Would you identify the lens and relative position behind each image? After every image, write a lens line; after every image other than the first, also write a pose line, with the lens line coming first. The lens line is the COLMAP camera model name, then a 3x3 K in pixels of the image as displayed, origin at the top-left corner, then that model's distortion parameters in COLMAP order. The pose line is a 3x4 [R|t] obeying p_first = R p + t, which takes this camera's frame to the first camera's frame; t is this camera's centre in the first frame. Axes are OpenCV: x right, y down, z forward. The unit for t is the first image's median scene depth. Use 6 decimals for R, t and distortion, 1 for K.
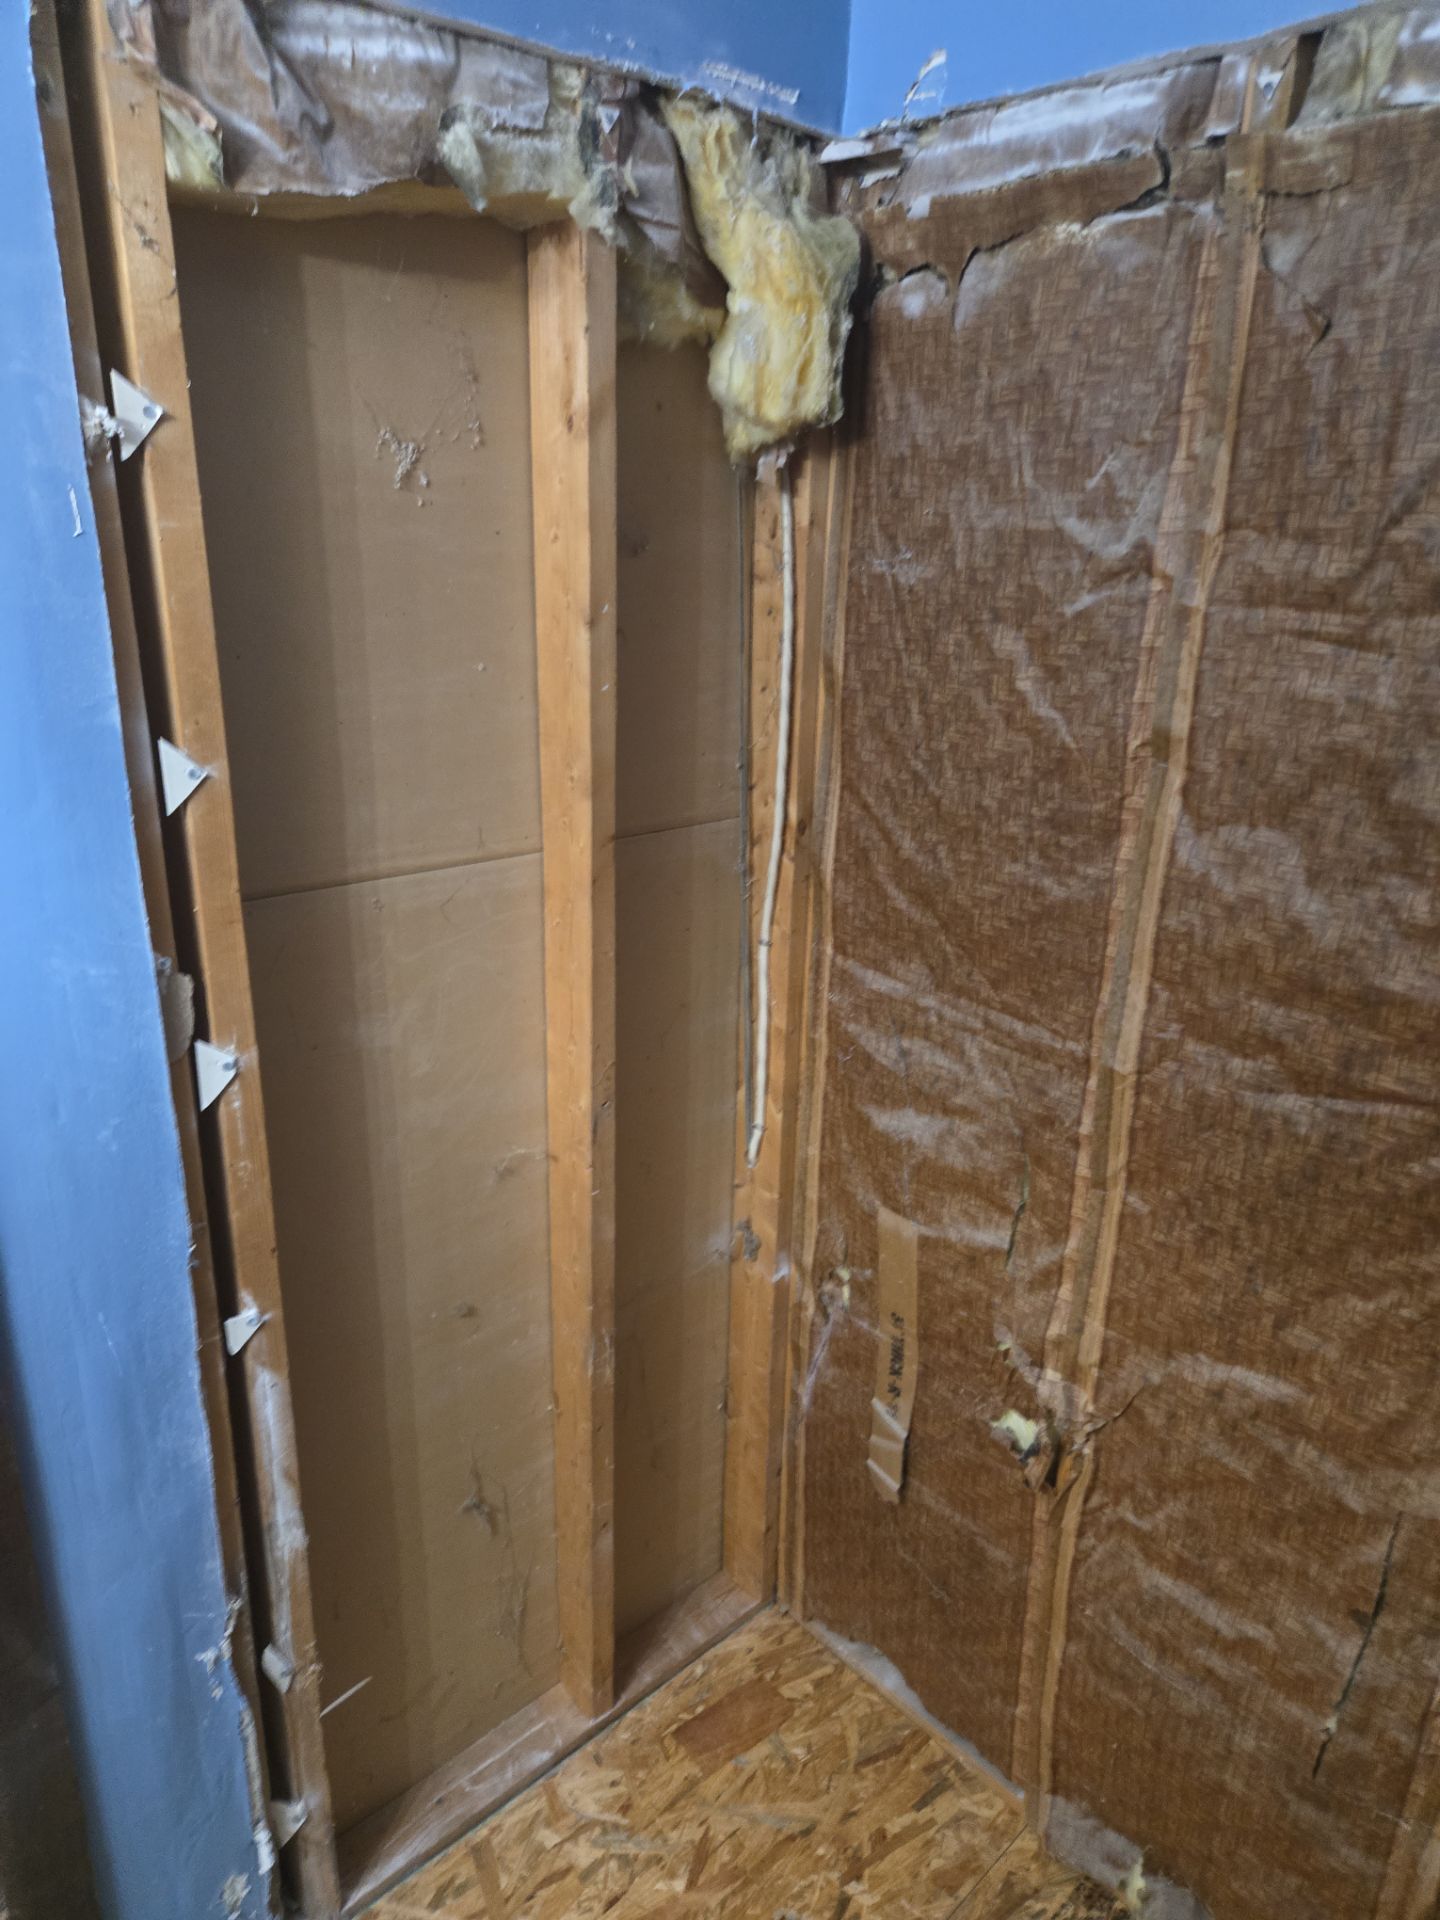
lens RADIAL K [[1263.0, 0, 724.5], [0, 1263.0, 972.3], [0, 0, 1]] dist [0.073918, -0.057424]
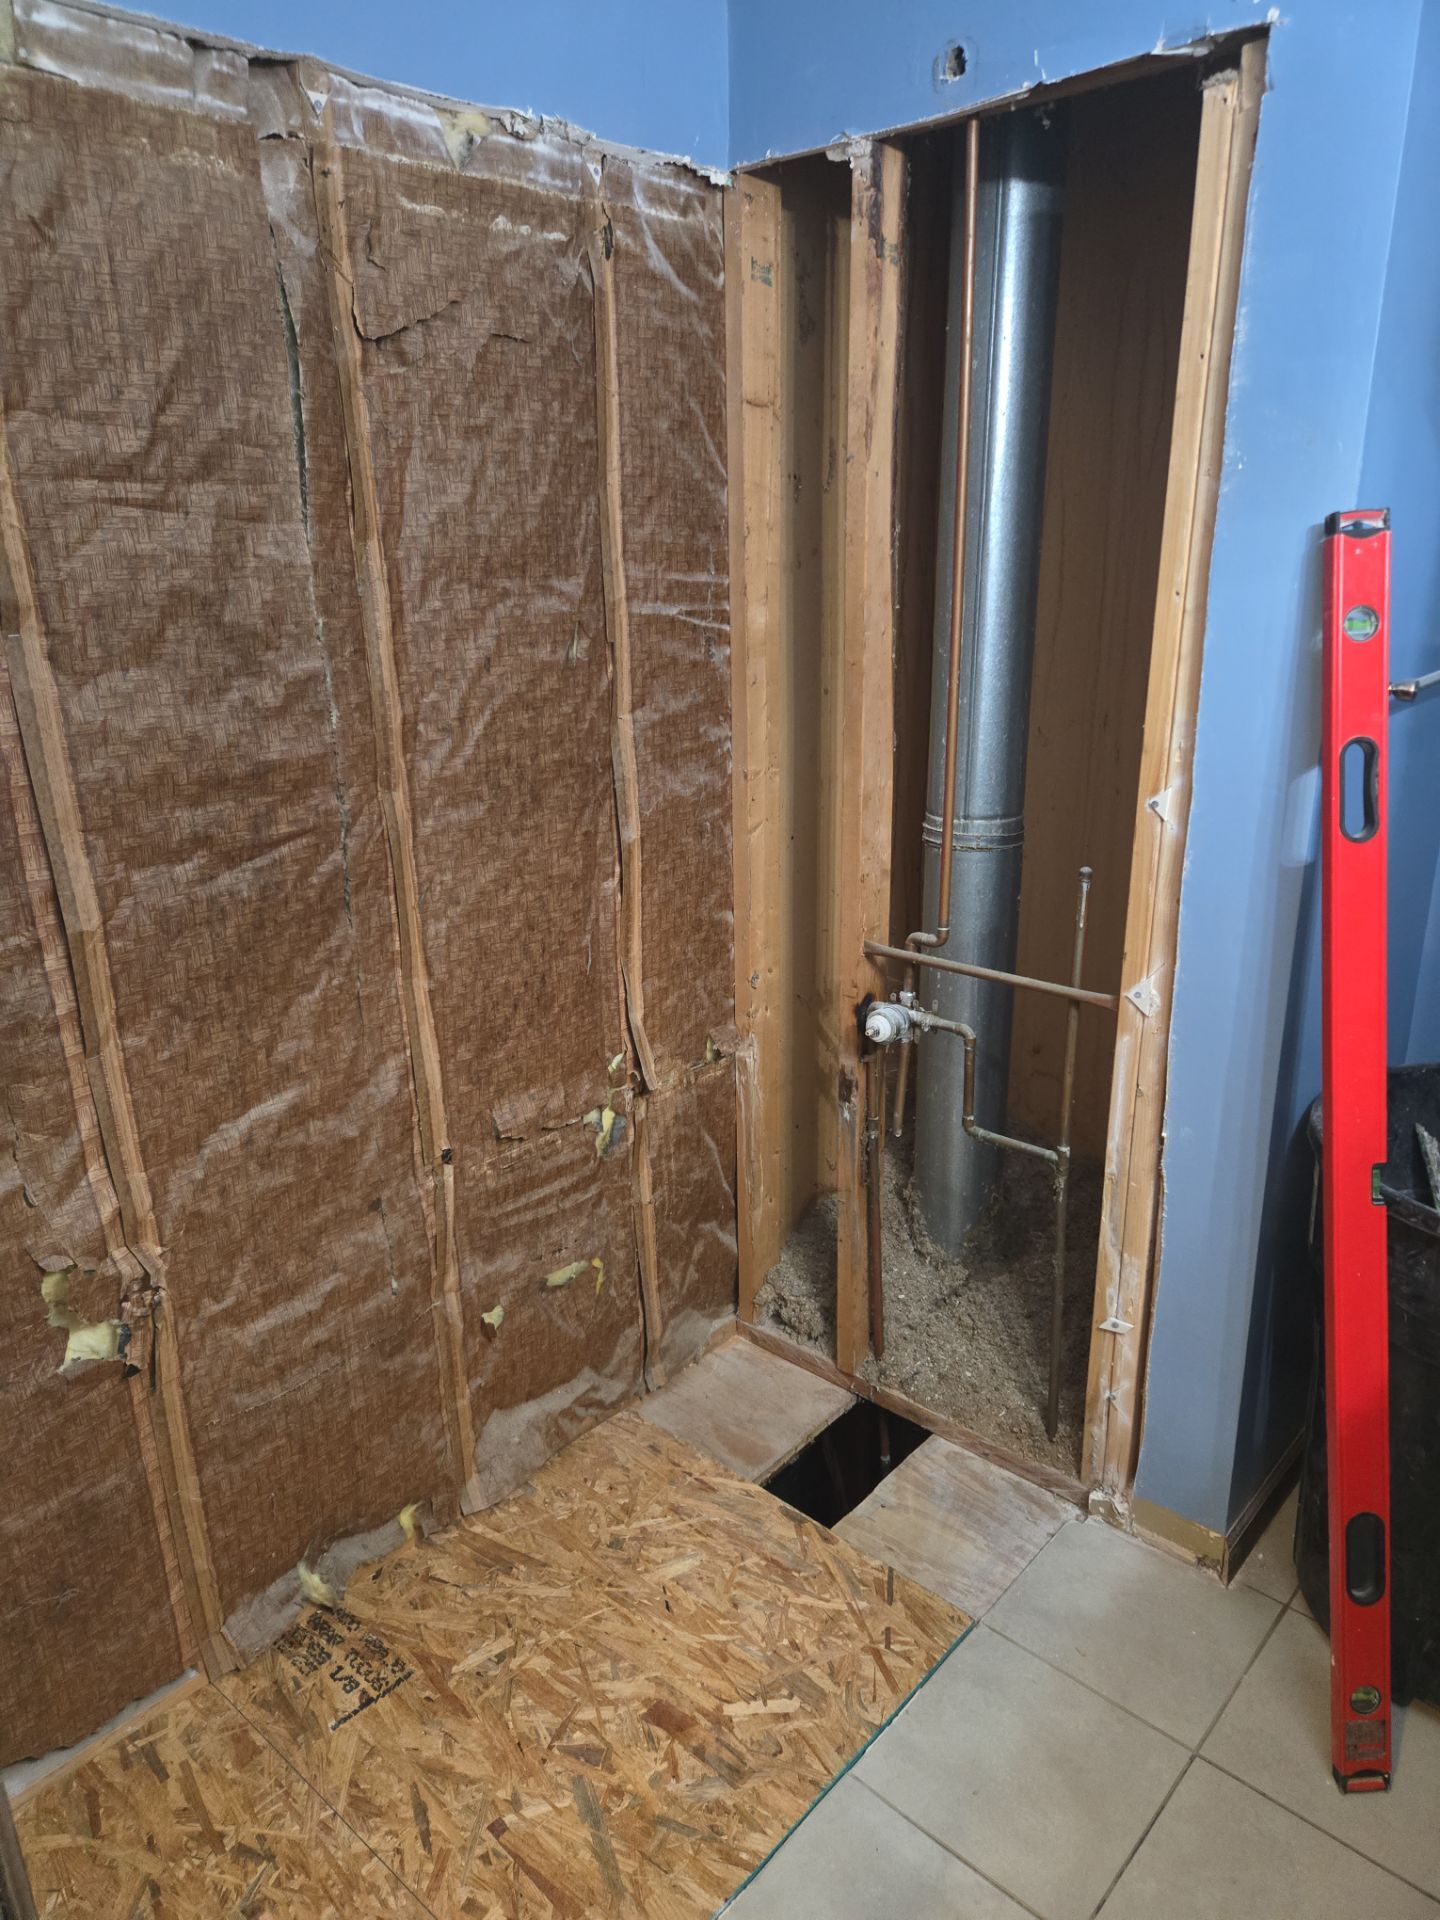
lens RADIAL K [[1276.8, 0, 721.3], [0, 1276.8, 967.3], [0, 0, 1]] dist [0.075645, -0.058937]
pose [[-0.077741, -0.338144, 0.937878, -0.647592], [0.344249, 0.873761, 0.343562, -0.072998], [-0.935654, 0.349573, 0.048479, 0.395897]]
